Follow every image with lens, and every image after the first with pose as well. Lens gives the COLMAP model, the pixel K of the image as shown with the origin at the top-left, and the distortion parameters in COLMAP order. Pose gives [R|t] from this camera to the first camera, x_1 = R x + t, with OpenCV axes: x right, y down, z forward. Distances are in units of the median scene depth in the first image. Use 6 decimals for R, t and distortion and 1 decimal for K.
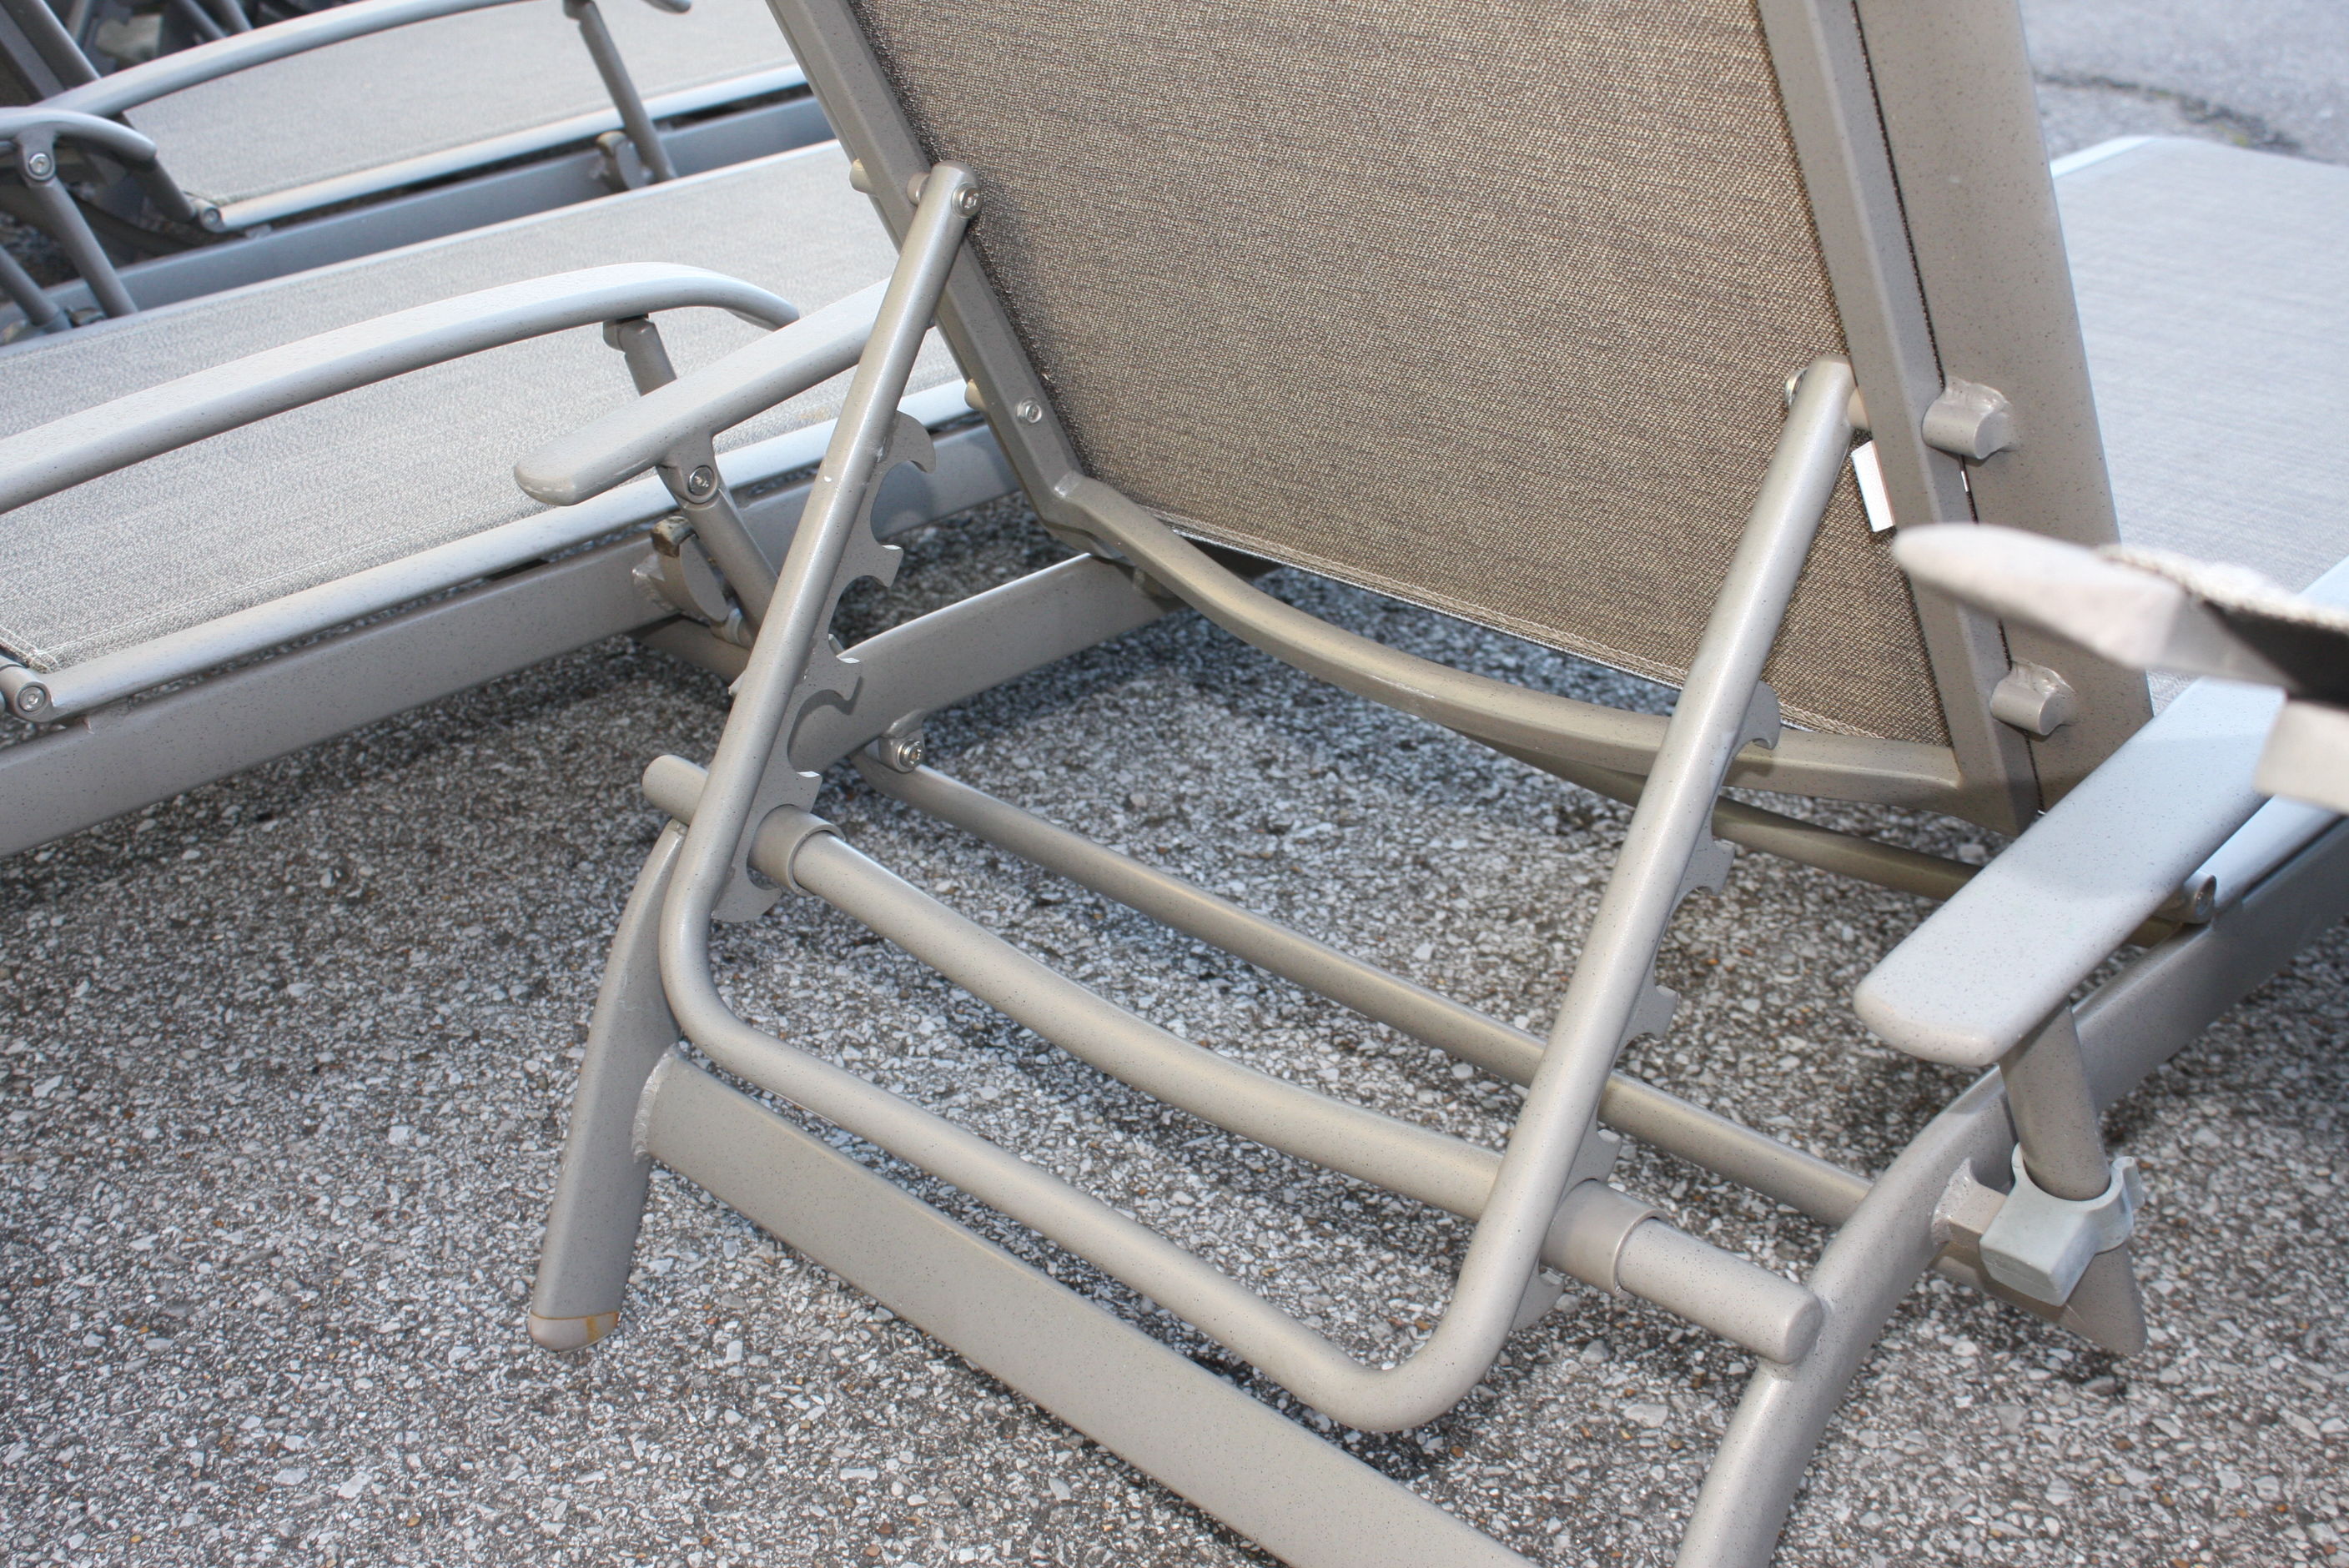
lens RADIAL K [[2866.5, 0, 1174.5], [0, 2866.5, 784.0], [0, 0, 1]] dist [-0.089290, -0.002503]
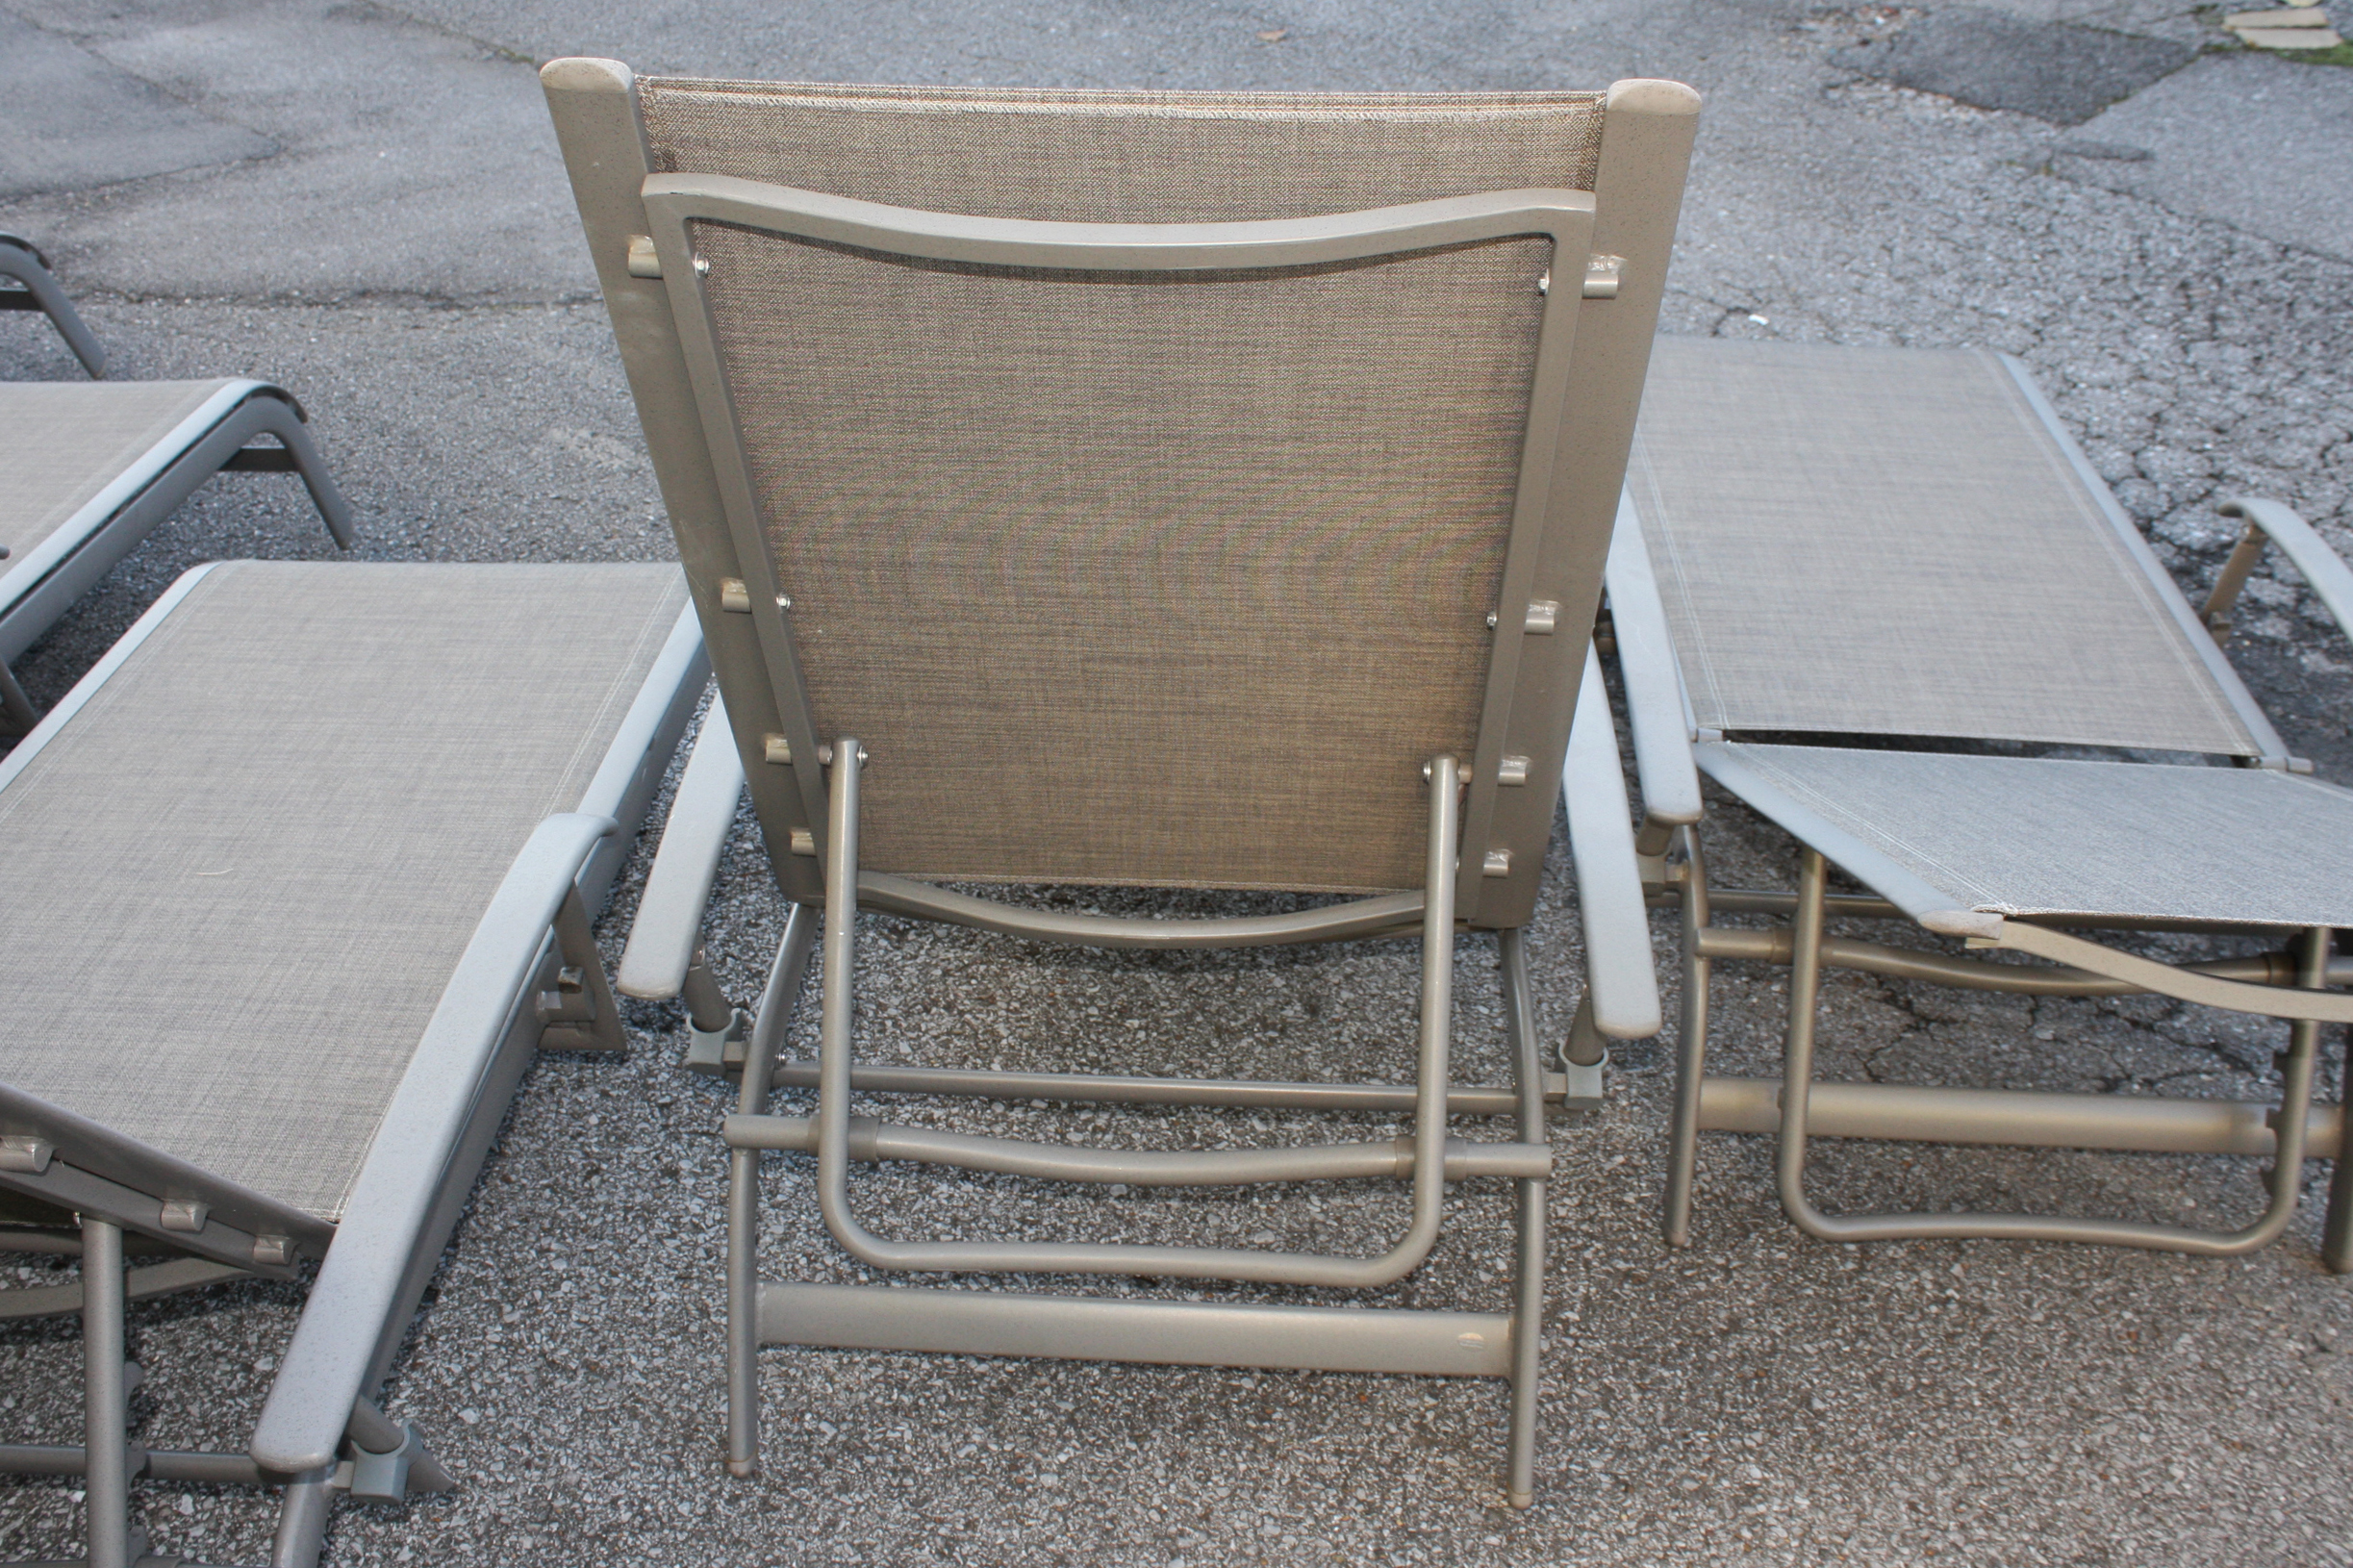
lens RADIAL K [[2354.0, 0, 1176.5], [0, 2354.0, 784.0], [0, 0, 1]] dist [-0.176719, 0.175389]
pose [[0.730622, -0.300631, 0.613036, -0.757671], [0.258882, 0.952782, 0.158704, -0.340137], [-0.631800, 0.042752, 0.773951, -0.212213]]
